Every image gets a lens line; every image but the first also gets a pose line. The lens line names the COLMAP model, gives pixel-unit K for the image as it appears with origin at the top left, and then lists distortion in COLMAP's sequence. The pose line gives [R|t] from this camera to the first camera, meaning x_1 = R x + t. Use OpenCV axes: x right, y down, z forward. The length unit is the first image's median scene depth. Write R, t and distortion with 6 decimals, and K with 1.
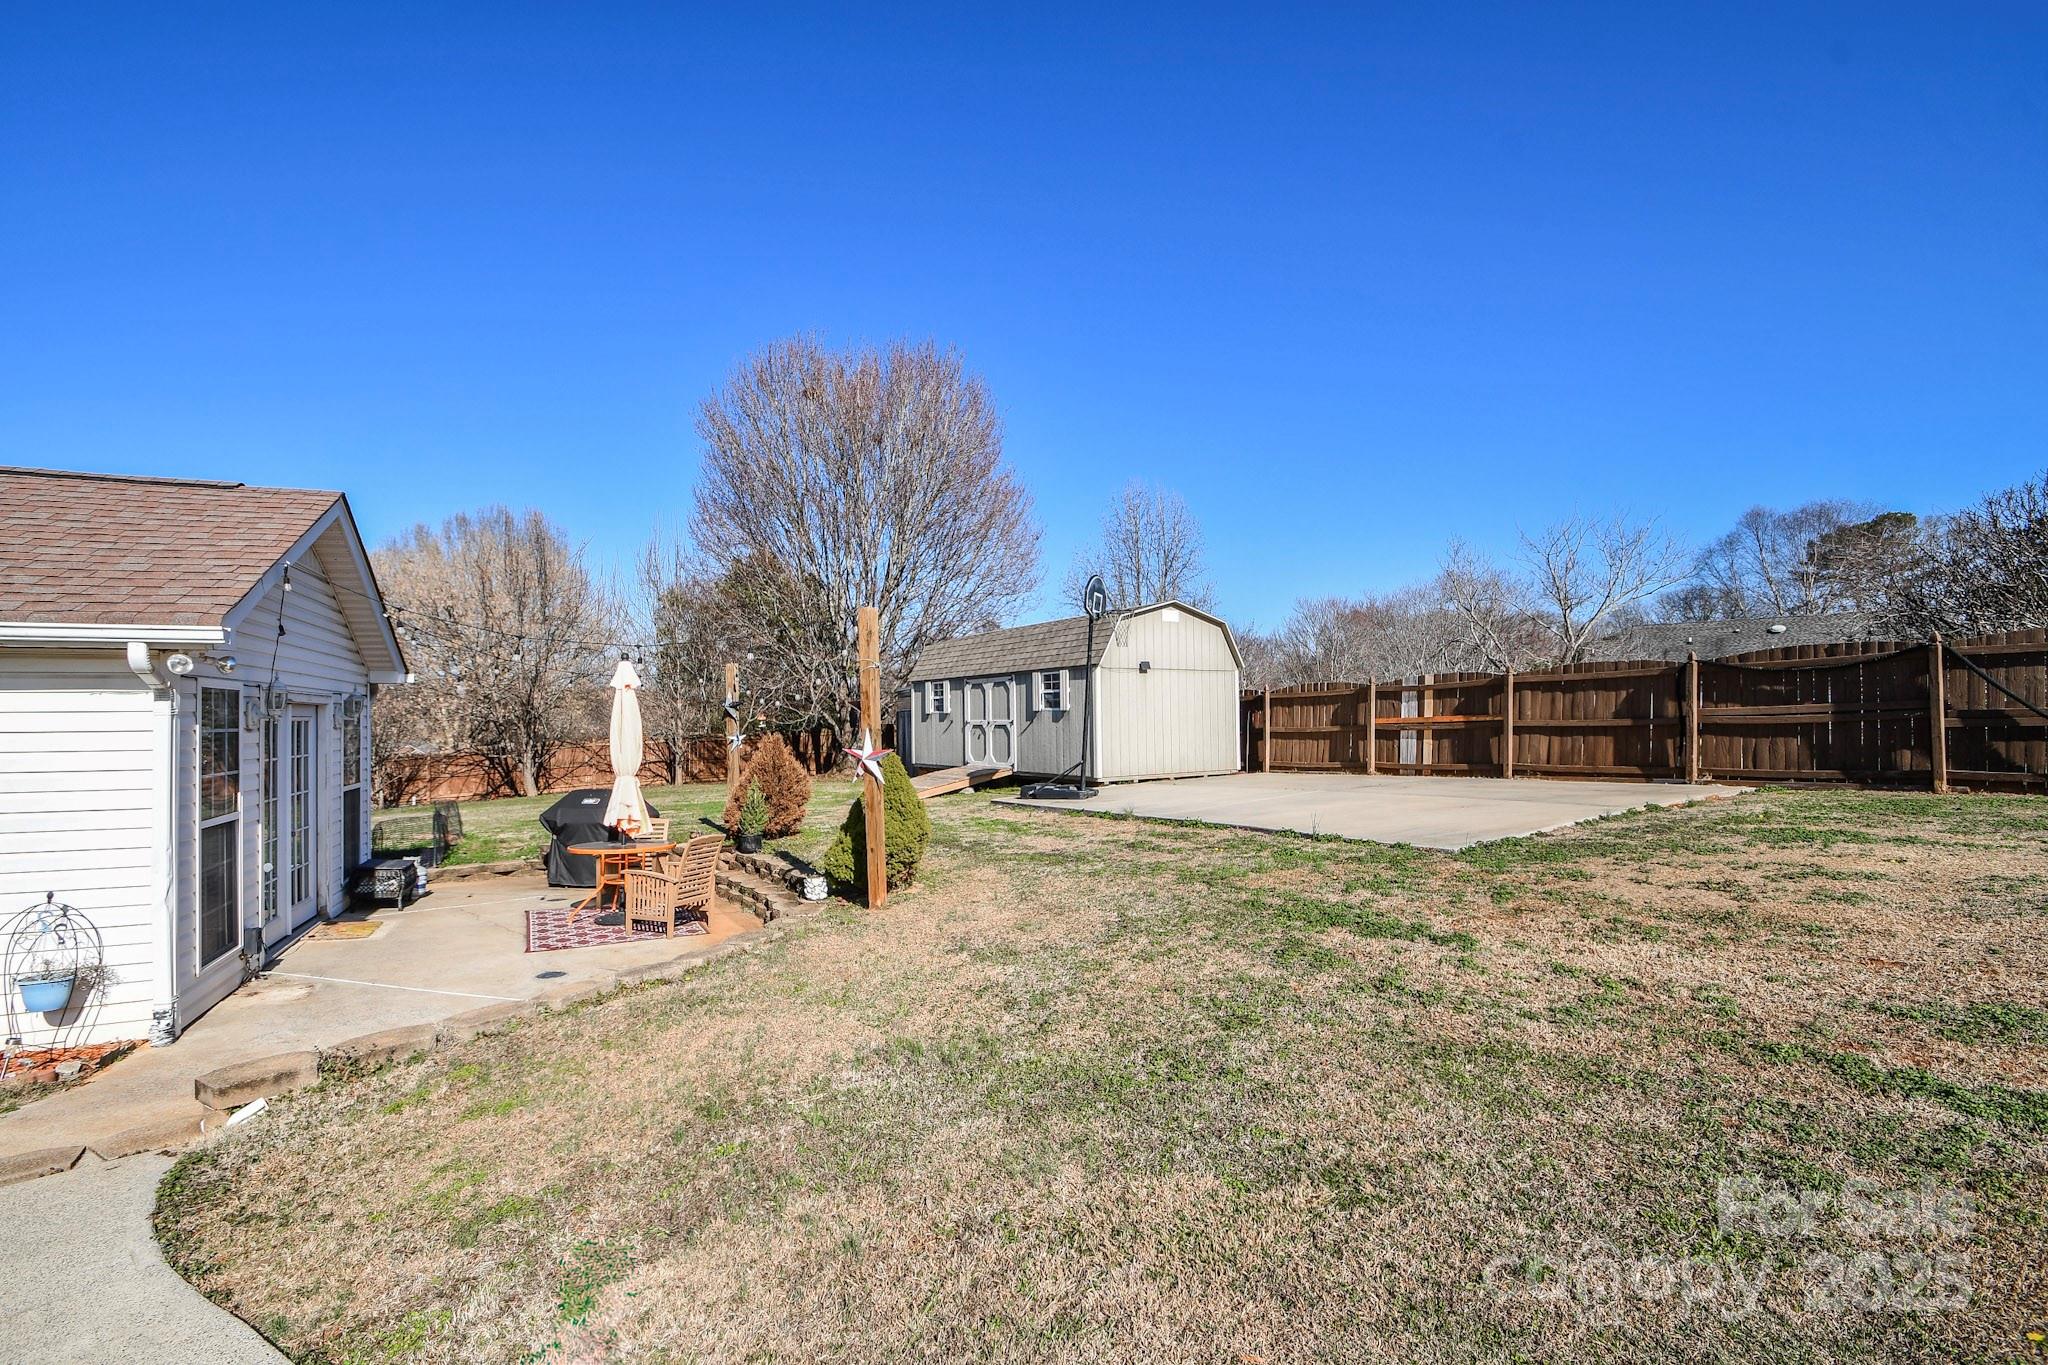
lens RADIAL K [[888.6, 0, 1013.1], [0, 888.6, 692.6], [0, 0, 1]] dist [-0.008462, -0.004202]
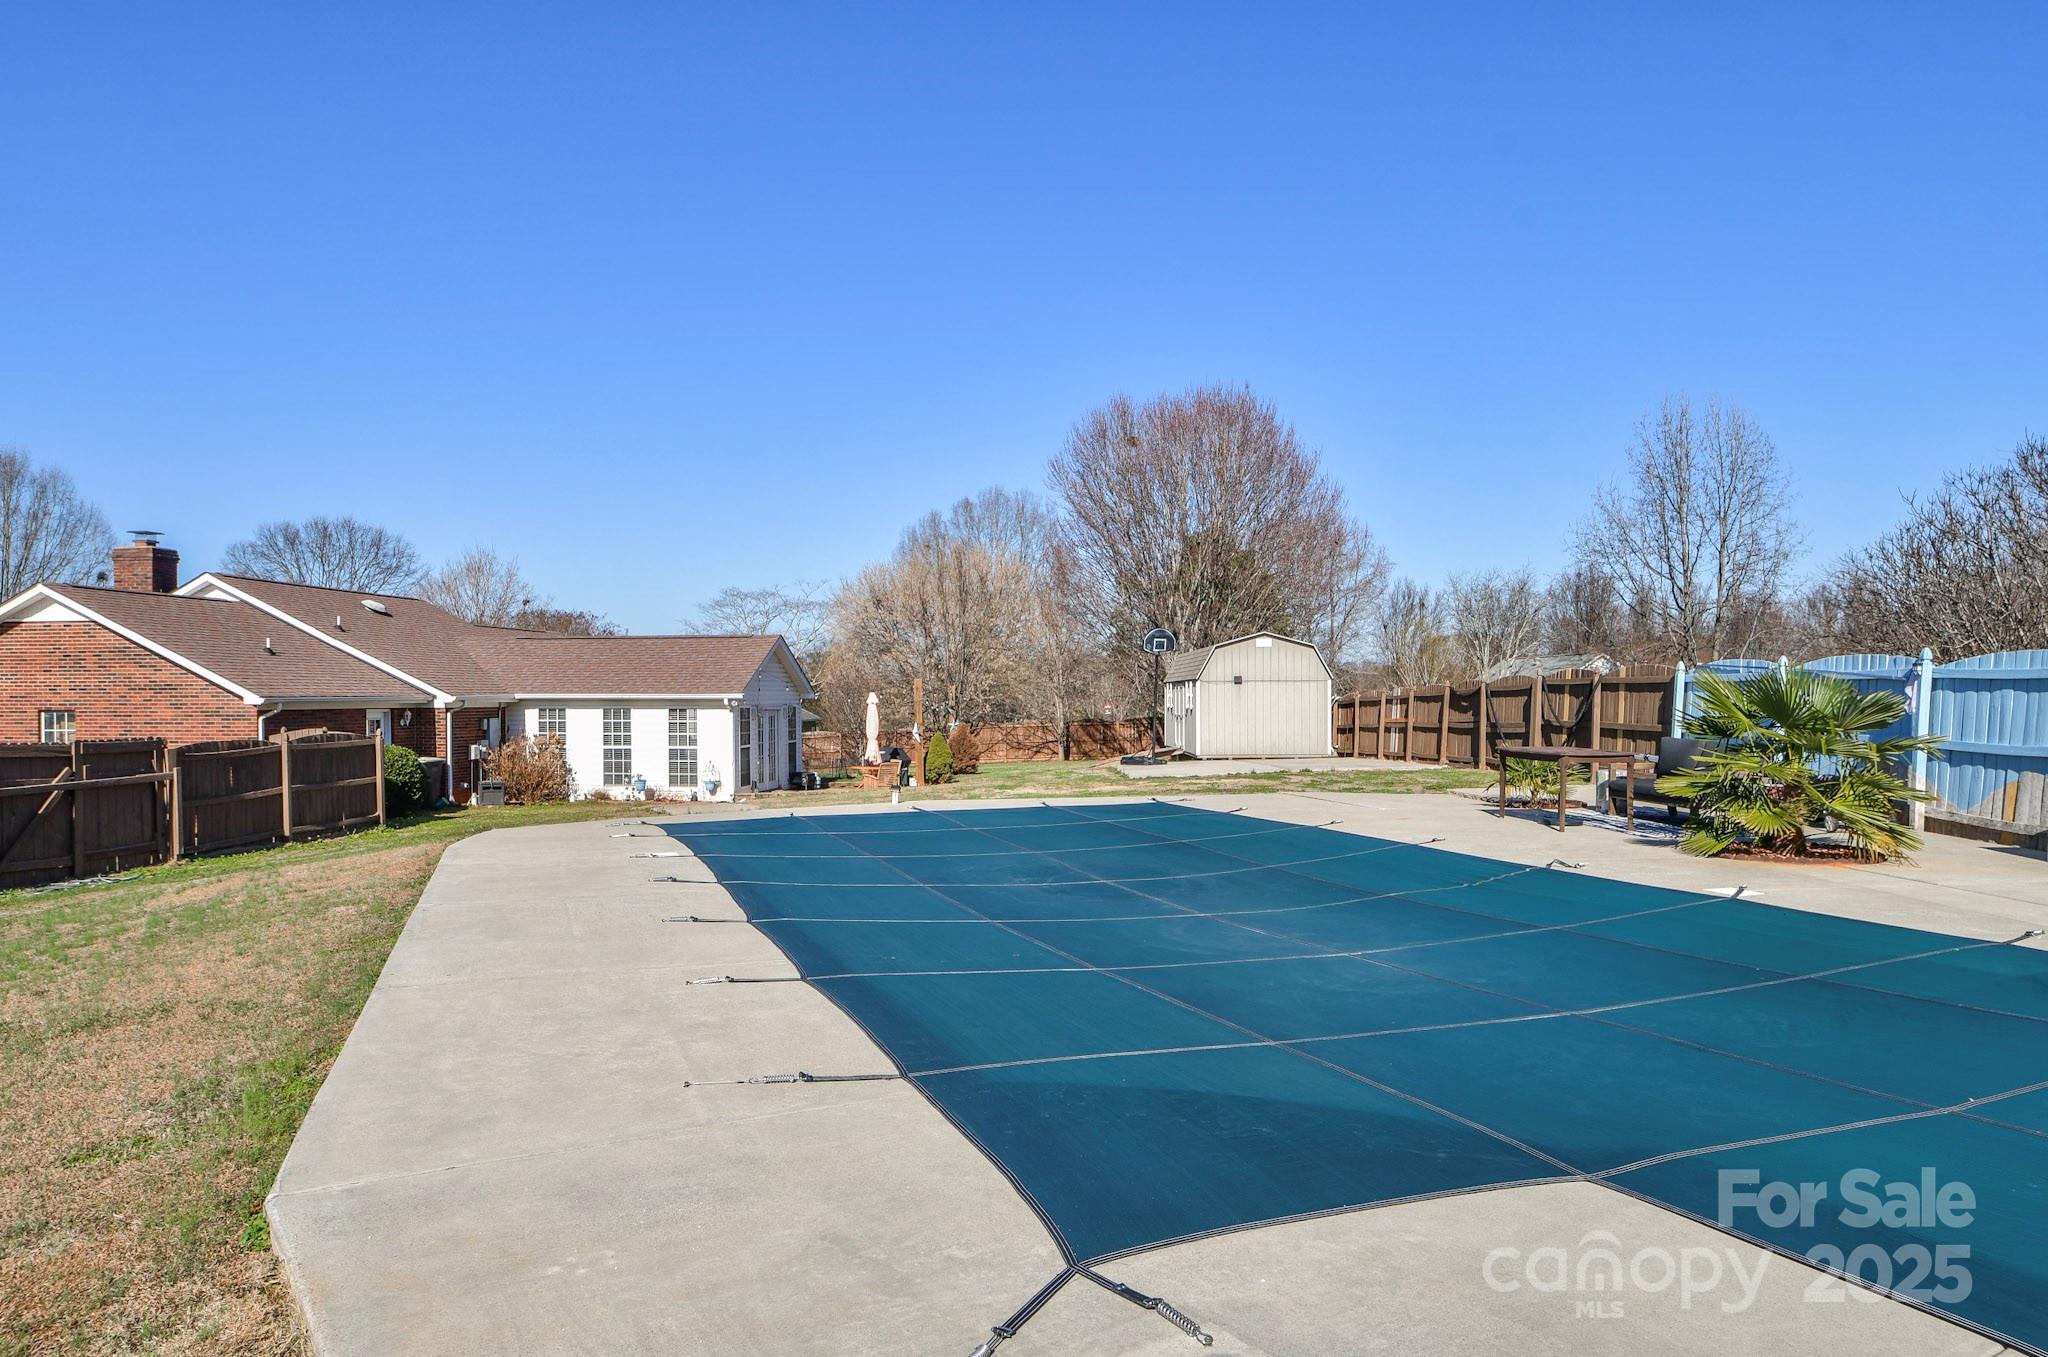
lens RADIAL K [[1304.4, 0, 1032.1], [0, 1304.4, 684.2], [0, 0, 1]] dist [0.000093, 0.000309]
pose [[0.846066, 0.002679, -0.533071, 0.996665], [0.010225, 0.999722, 0.021253, -0.070359], [0.532980, -0.023432, 0.845803, -0.976203]]
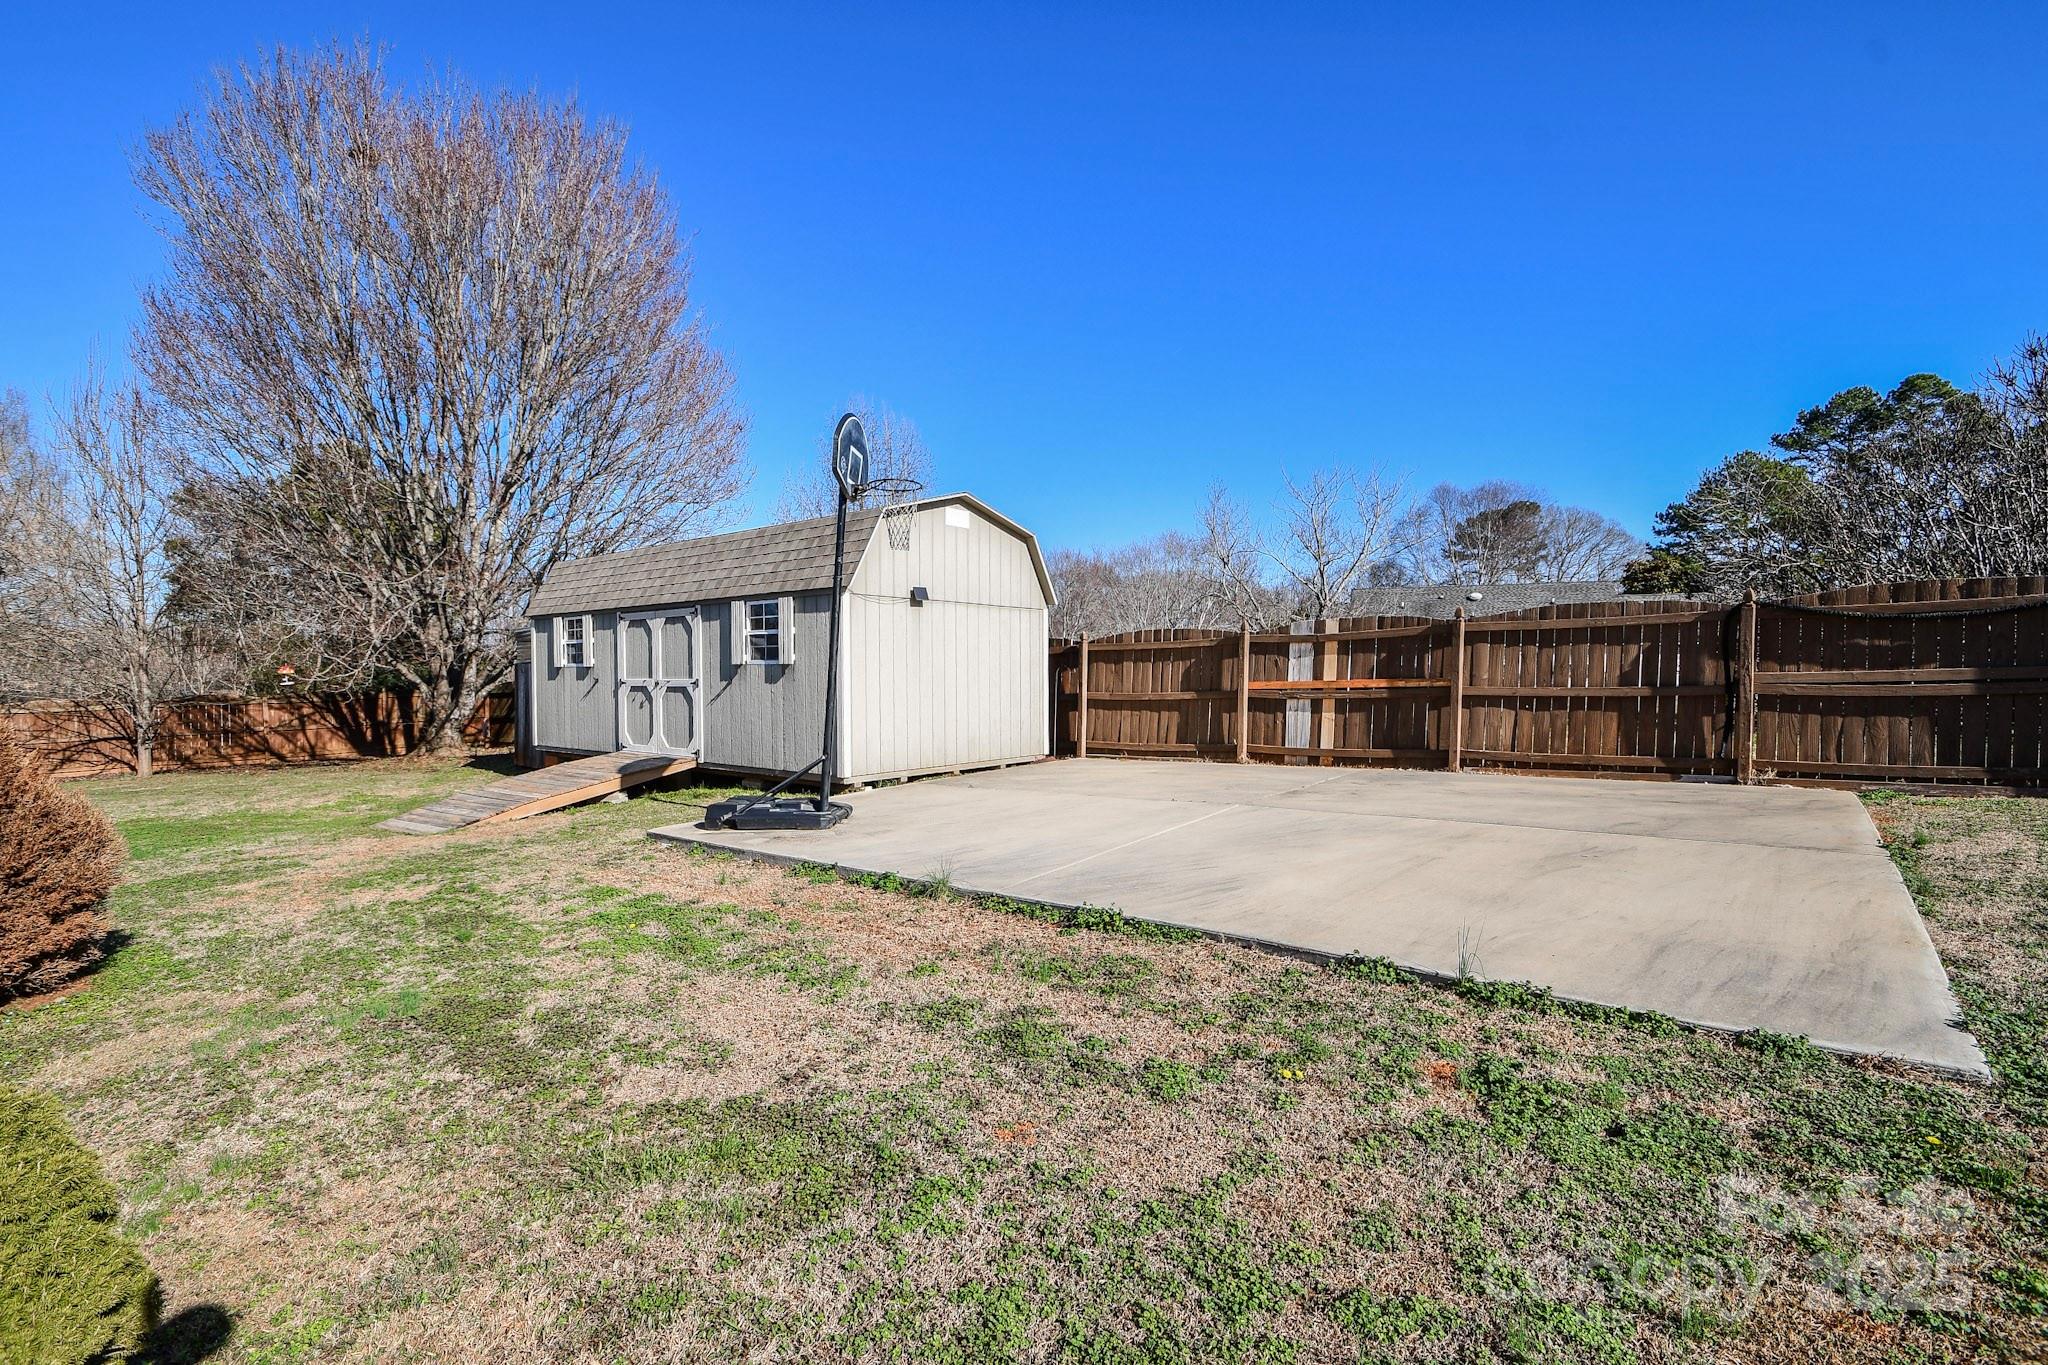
lens RADIAL K [[928.5, 0, 1013.1], [0, 928.5, 694.6], [0, 0, 1]] dist [-0.003396, -0.002426]
pose [[0.951109, 0.002631, 0.308845, 0.010086], [-0.017876, 0.998756, 0.046542, 0.008642], [-0.308338, -0.049788, 0.949973, 0.359098]]
